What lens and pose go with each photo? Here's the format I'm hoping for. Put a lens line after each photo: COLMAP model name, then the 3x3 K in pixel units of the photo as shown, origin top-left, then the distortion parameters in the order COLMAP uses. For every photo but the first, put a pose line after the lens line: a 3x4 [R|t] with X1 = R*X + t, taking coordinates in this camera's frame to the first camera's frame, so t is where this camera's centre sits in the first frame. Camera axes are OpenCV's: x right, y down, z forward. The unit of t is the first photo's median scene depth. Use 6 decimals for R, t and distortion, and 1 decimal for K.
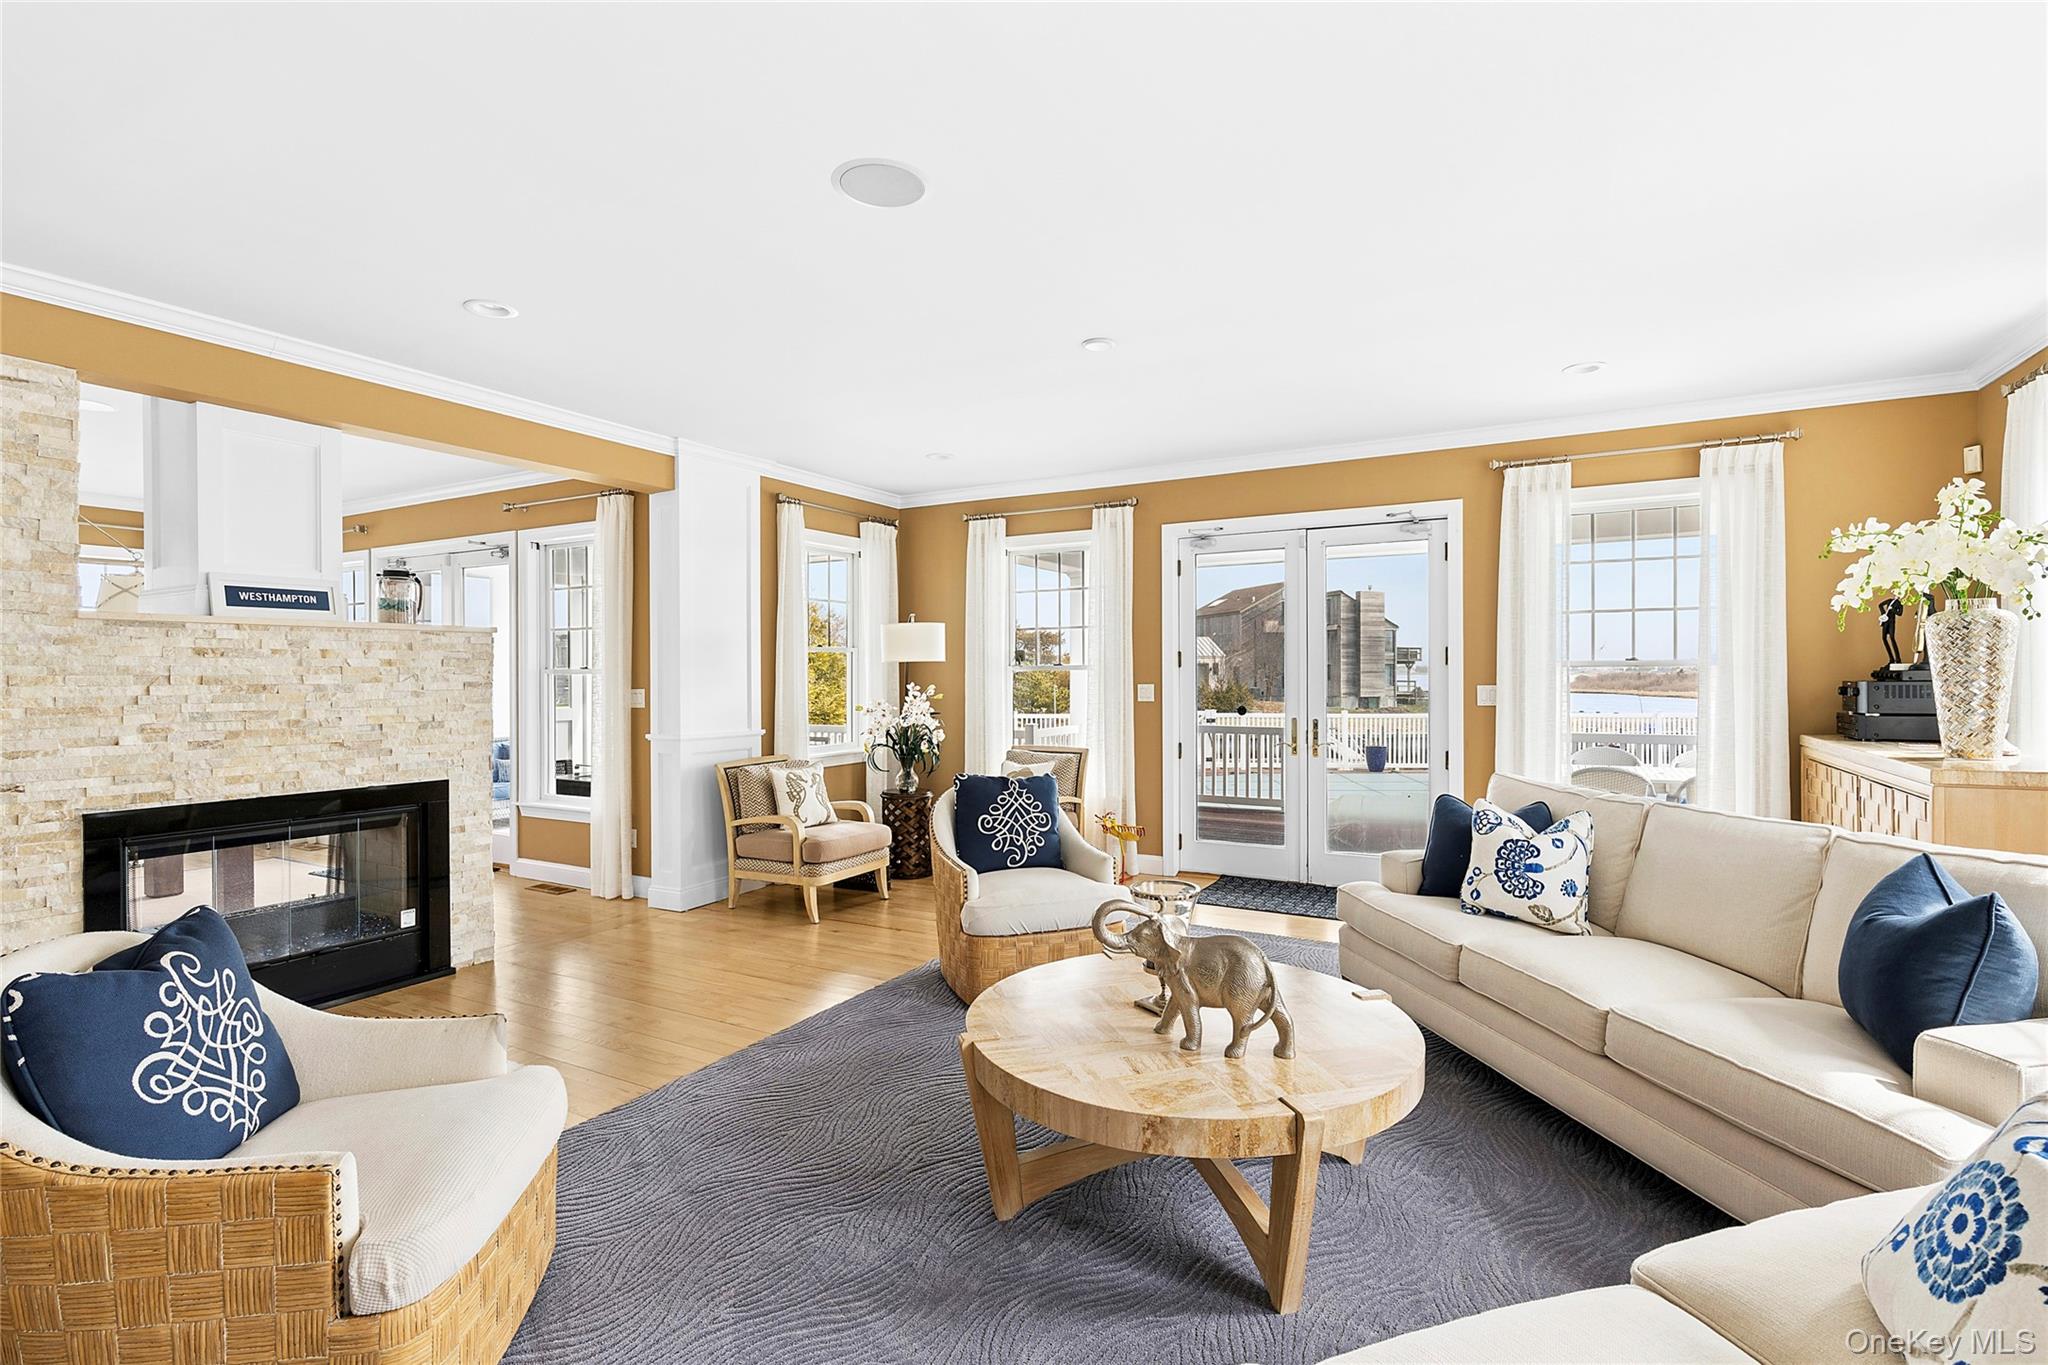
lens RADIAL K [[944.6, 0, 1023.5], [0, 944.6, 677.1], [0, 0, 1]] dist [-0.003309, 0.000047]
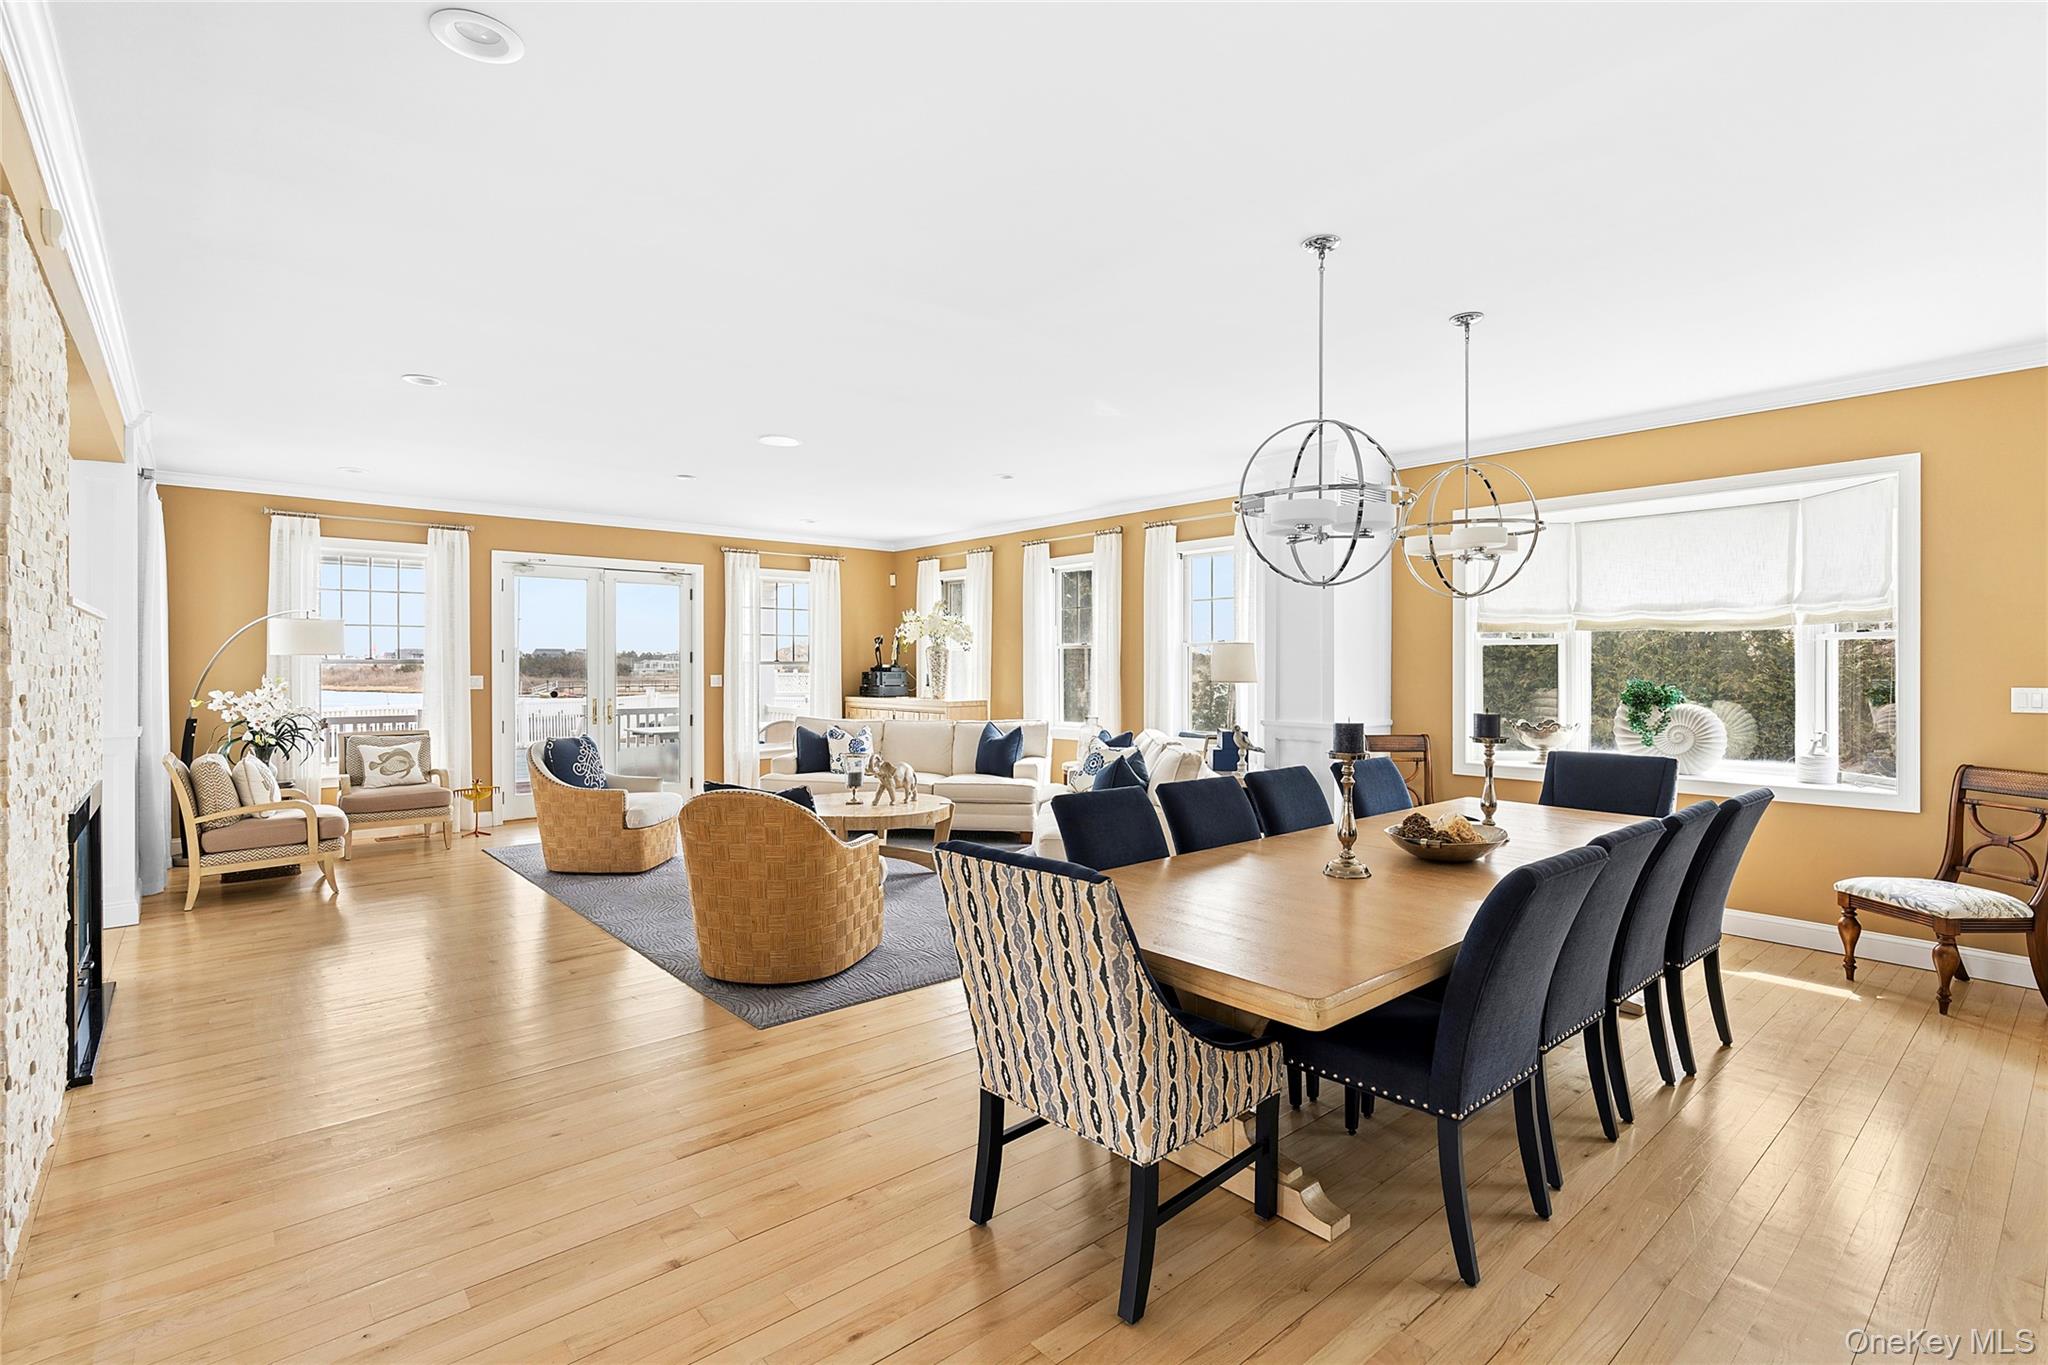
lens RADIAL K [[953.5, 0, 1029.8], [0, 953.5, 675.9], [0, 0, 1]] dist [-0.000530, -0.000017]
pose [[0.341289, -0.005599, 0.939942, -0.928453], [0.001591, 0.999984, 0.005379, 0.002367], [-0.939957, -0.000341, 0.341293, -0.134208]]
